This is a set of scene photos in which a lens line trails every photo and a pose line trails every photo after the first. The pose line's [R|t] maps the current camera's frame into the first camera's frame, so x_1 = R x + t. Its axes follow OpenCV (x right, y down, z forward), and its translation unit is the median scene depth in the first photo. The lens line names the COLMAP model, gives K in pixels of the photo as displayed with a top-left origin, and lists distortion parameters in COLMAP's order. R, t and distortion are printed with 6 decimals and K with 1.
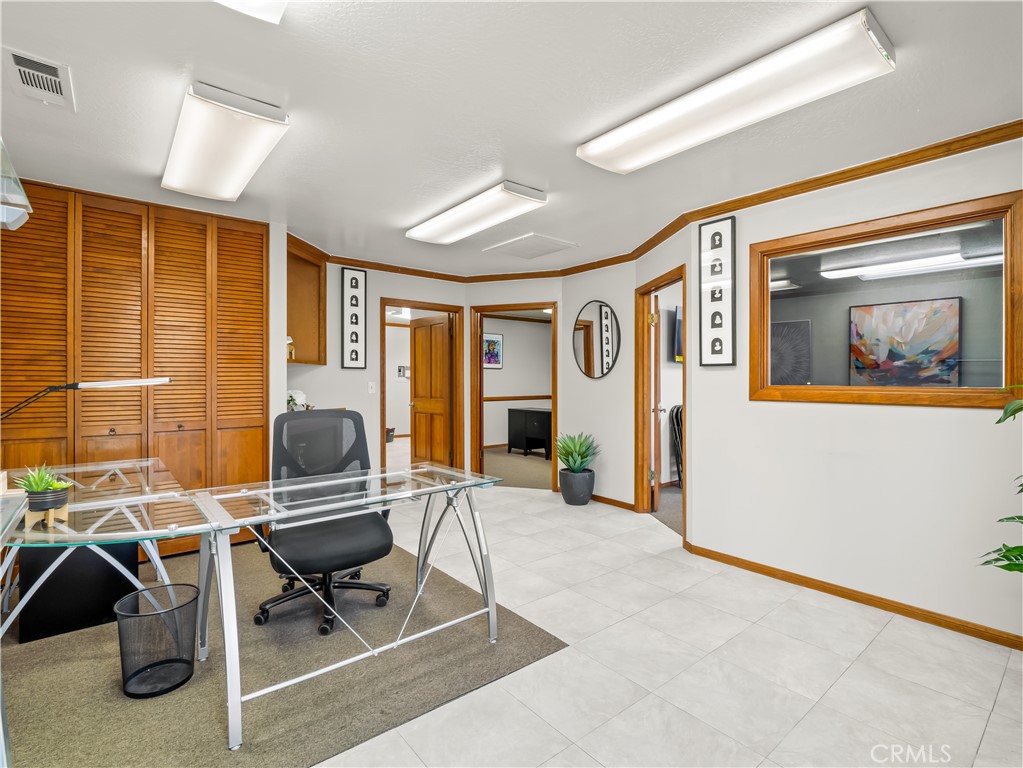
lens RADIAL K [[497.7, 0, 511.5], [0, 497.7, 384.0], [0, 0, 1]] dist [-0.017450, -0.000773]
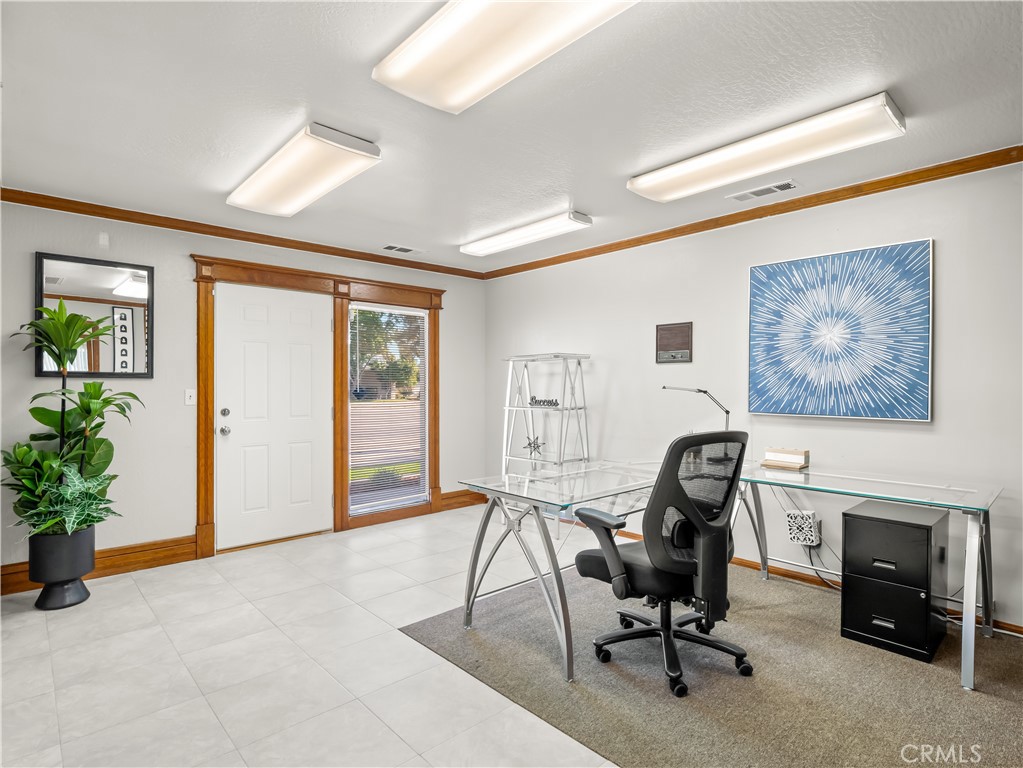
lens RADIAL K [[530.8, 0, 511.5], [0, 530.8, 384.0], [0, 0, 1]] dist [-0.001556, -0.000304]
pose [[-0.998674, -0.006648, -0.051051, -0.073701], [-0.007301, 0.999894, 0.012620, -0.037954], [0.050962, 0.012976, -0.998616, 2.114239]]
